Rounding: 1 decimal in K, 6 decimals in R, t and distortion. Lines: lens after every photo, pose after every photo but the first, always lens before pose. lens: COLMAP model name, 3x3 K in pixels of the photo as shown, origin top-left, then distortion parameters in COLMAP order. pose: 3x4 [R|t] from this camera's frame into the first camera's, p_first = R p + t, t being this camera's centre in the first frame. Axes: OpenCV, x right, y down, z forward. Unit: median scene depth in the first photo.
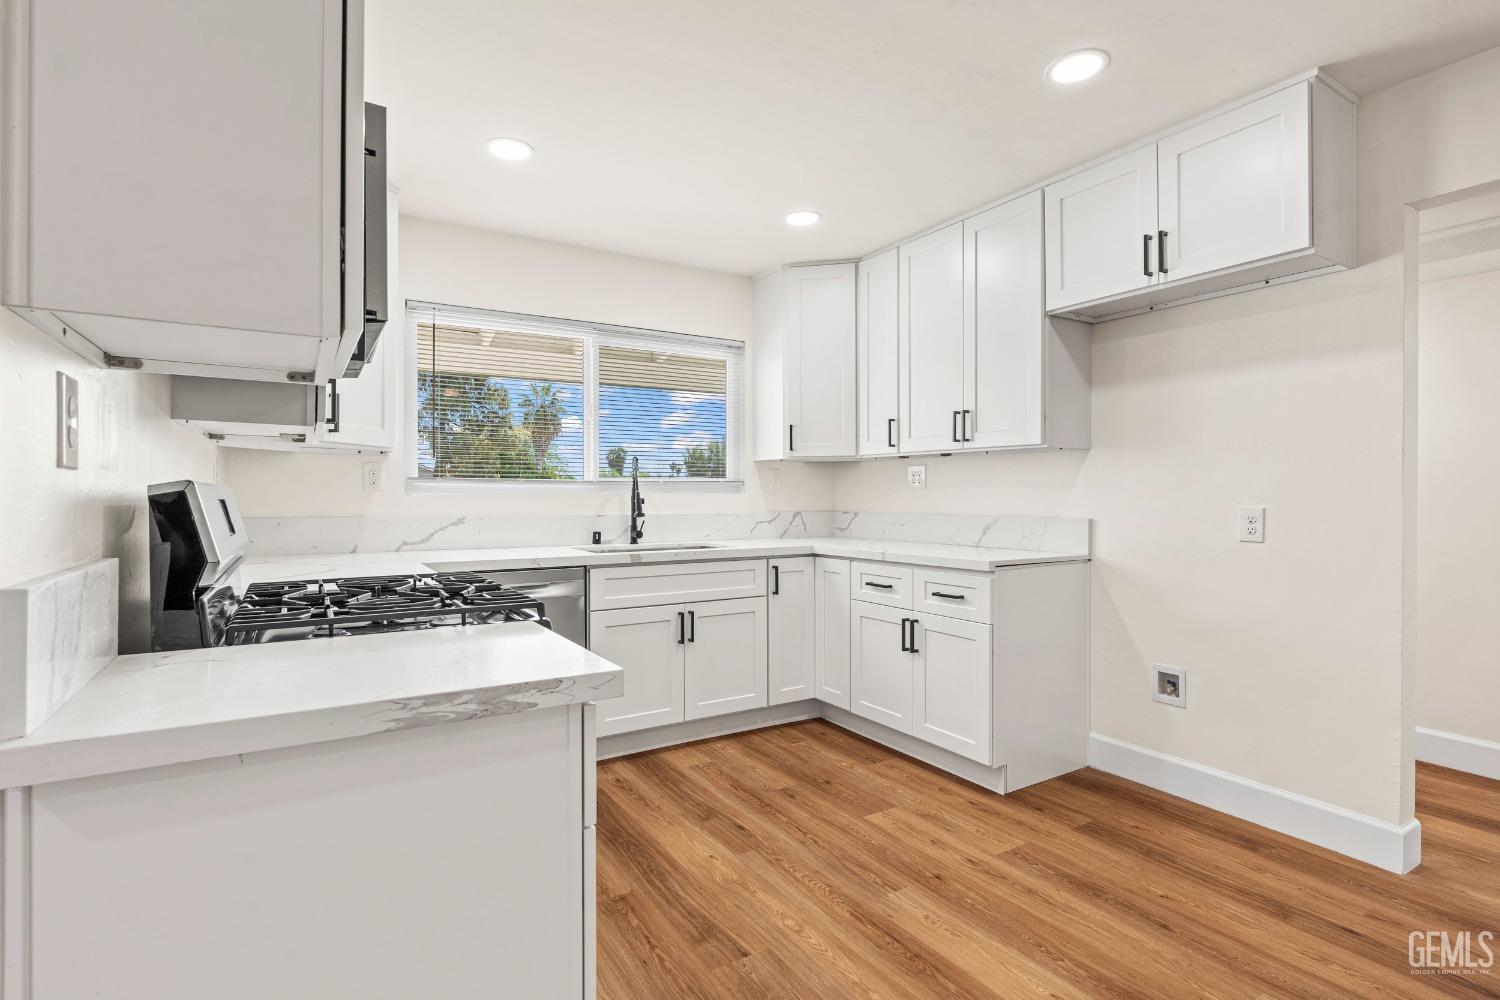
lens RADIAL K [[719.8, 0, 750.0], [0, 719.8, 500.0], [0, 0, 1]] dist [-0.011293, -0.000176]
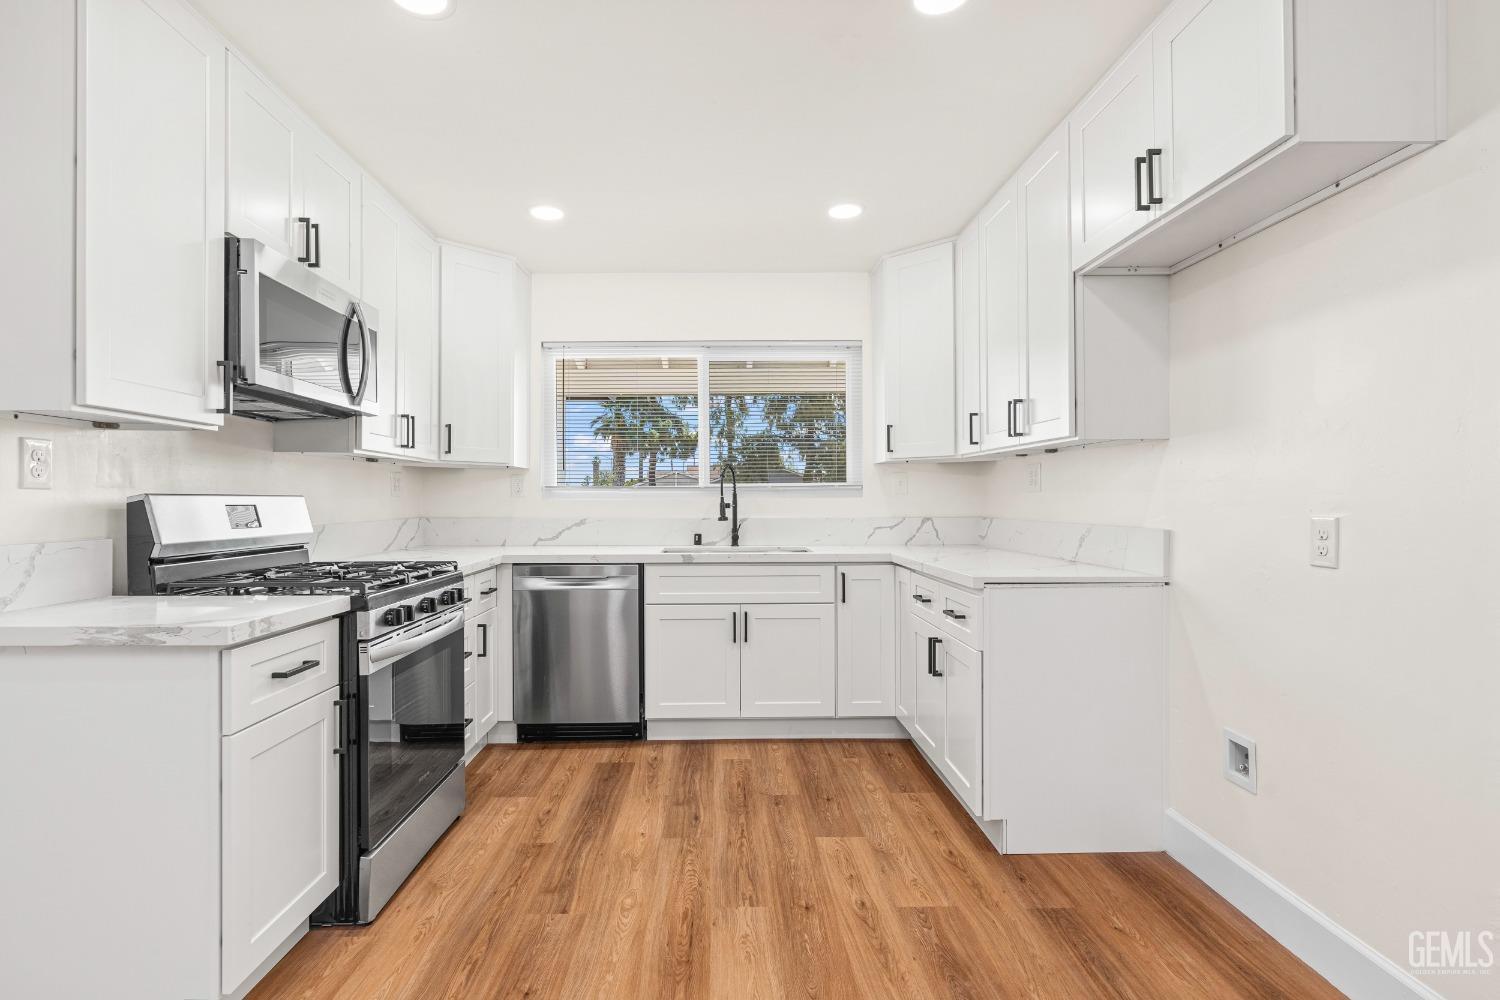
lens RADIAL K [[729.2, 0, 729.2], [0, 729.2, 504.8], [0, 0, 1]] dist [-0.005695, -0.000320]
pose [[0.860050, 0.001003, -0.510208, 0.499344], [-0.000121, 0.999998, 0.001761, -0.002080], [0.510209, -0.001453, 0.860049, 0.098009]]
